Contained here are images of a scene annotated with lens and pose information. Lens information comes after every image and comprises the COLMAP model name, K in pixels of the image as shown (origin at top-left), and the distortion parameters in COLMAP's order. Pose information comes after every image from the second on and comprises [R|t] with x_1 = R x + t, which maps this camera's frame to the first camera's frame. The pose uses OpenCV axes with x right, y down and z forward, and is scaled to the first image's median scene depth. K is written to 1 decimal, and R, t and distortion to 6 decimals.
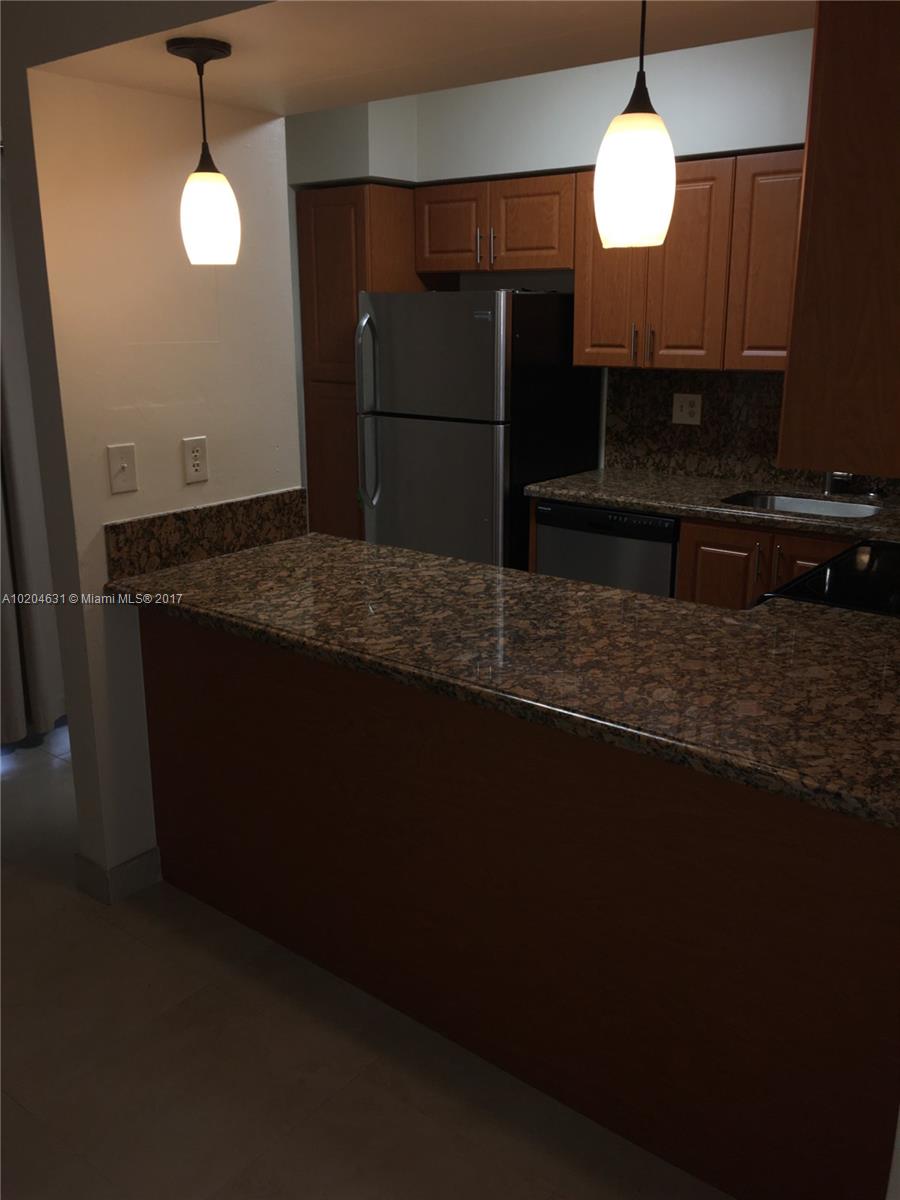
lens RADIAL K [[1007.1, 0, 452.4], [0, 1007.1, 574.8], [0, 0, 1]] dist [0.072293, -0.114369]
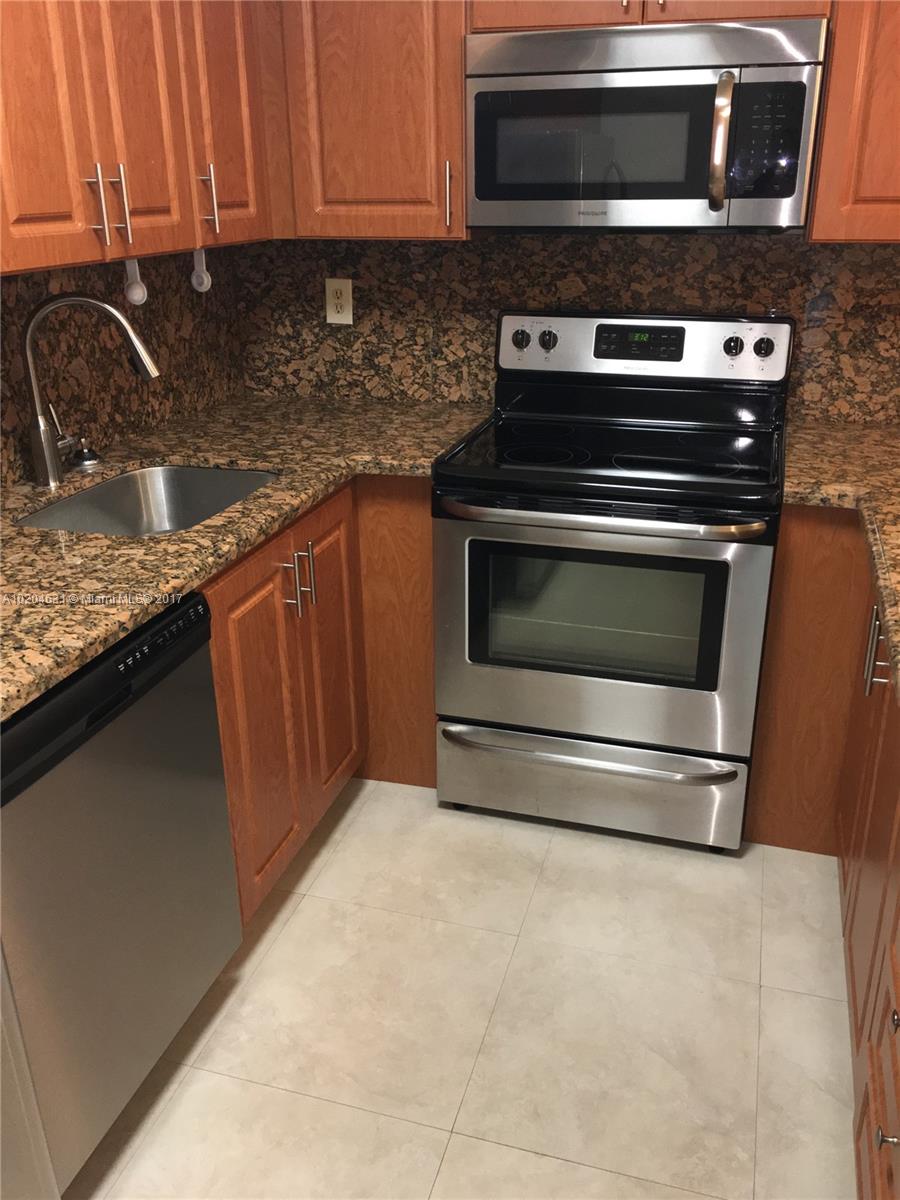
lens RADIAL K [[1014.5, 0, 447.8], [0, 1014.5, 592.5], [0, 0, 1]] dist [0.073676, -0.094879]
pose [[-0.366470, -0.339050, 0.866456, -0.222606], [0.252559, 0.860029, 0.443355, -0.221703], [-0.895497, 0.381307, -0.229544, 0.937050]]
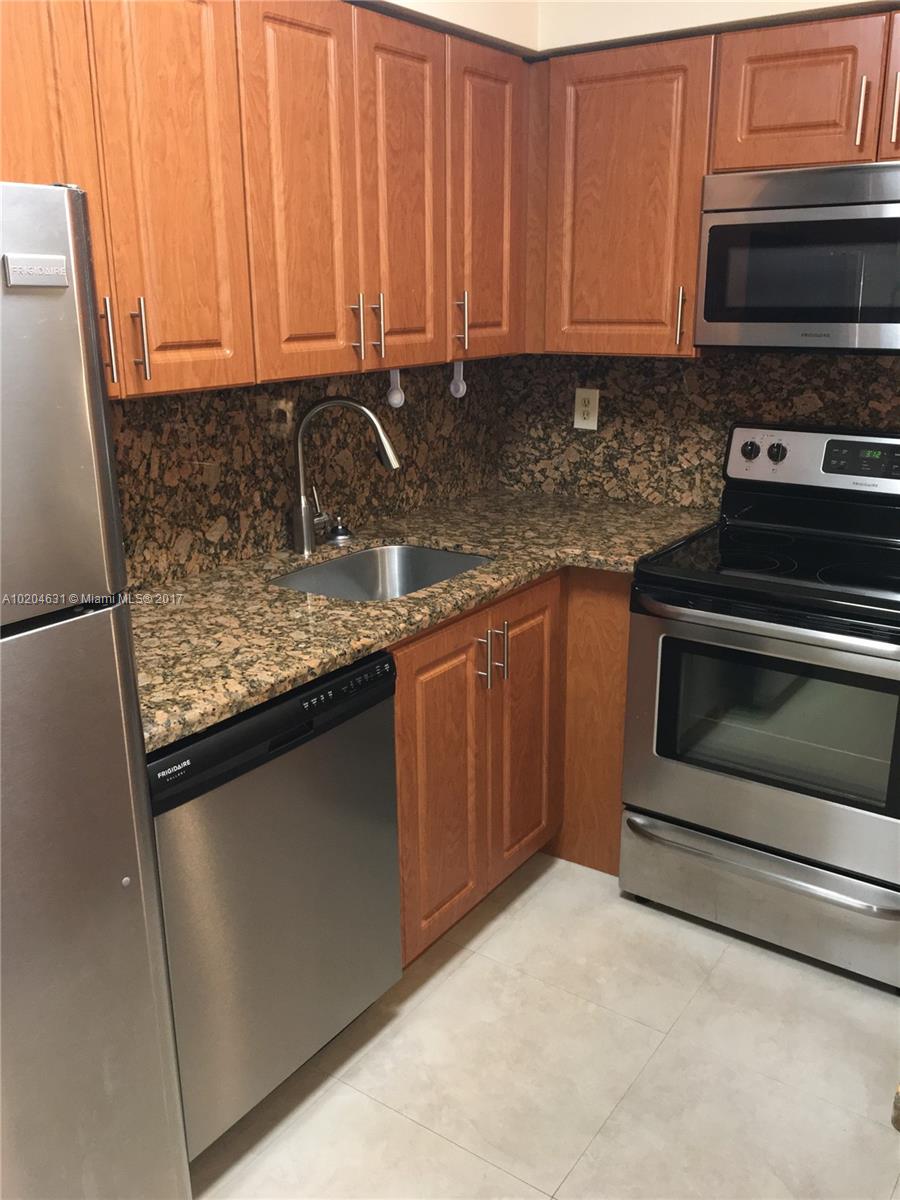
lens RADIAL K [[1014.5, 0, 447.8], [0, 1014.5, 592.5], [0, 0, 1]] dist [0.073676, -0.094879]
pose [[-0.056347, -0.275706, 0.959589, -0.282099], [0.266574, 0.922070, 0.280579, -0.215536], [-0.962166, 0.271611, 0.021540, 0.883994]]
